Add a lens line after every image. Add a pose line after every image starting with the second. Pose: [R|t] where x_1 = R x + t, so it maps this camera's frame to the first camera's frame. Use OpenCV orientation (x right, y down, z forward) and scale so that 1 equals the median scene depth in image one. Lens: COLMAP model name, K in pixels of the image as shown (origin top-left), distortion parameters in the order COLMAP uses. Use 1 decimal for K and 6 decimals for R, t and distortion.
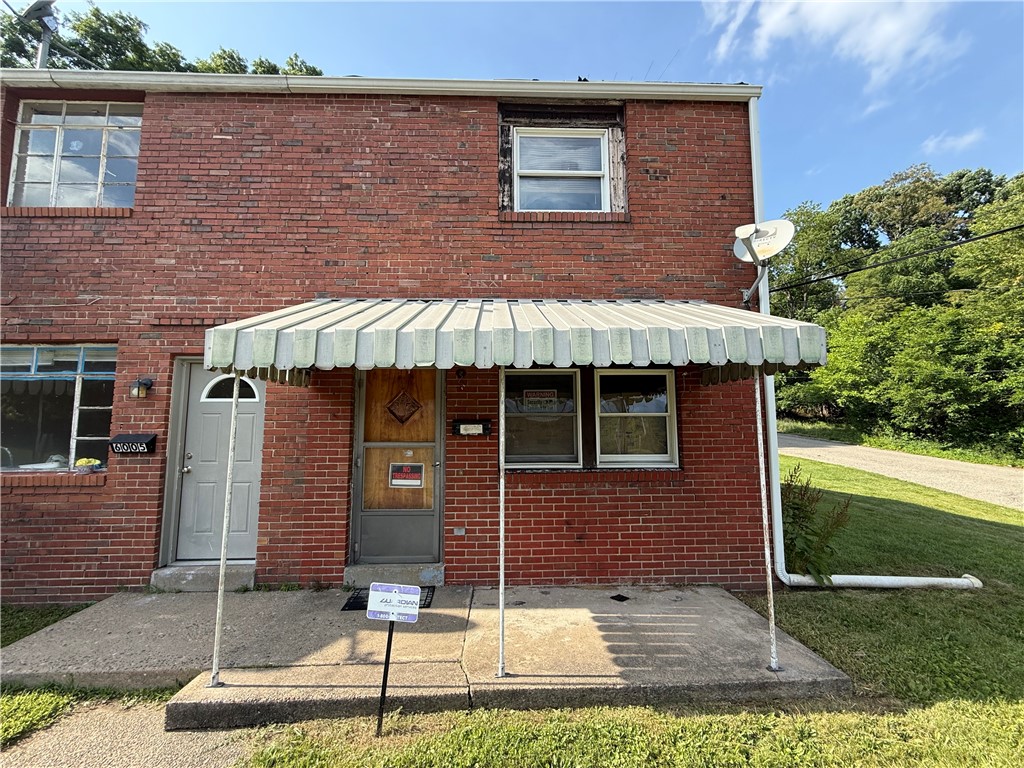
lens RADIAL K [[411.5, 0, 513.0], [0, 411.5, 381.8], [0, 0, 1]] dist [0.000046, 0.000640]
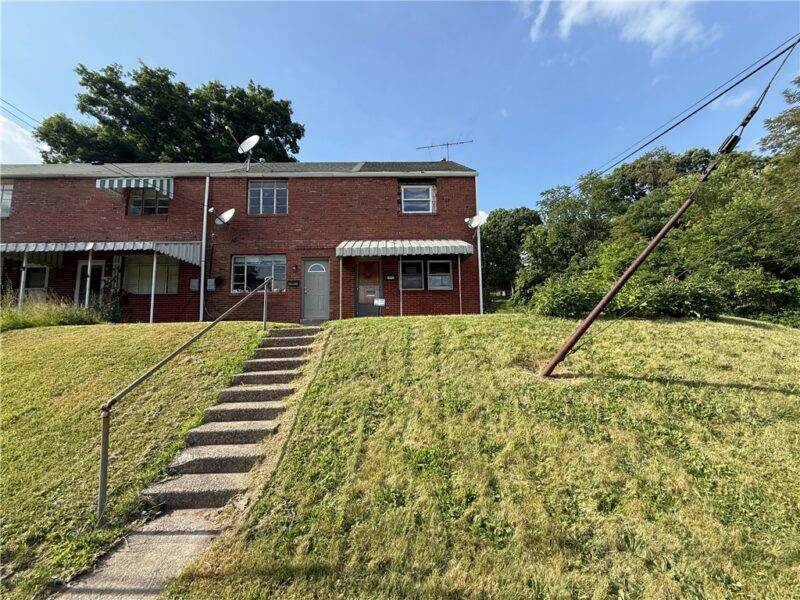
lens RADIAL K [[321.5, 0, 399.3], [0, 321.5, 301.4], [0, 0, 1]] dist [0.000046, 0.000640]
pose [[0.999897, -0.014311, 0.001144, -0.032093], [0.014311, 0.999898, 0.000294, 0.286021], [-0.001148, -0.000278, 0.999999, -1.542347]]
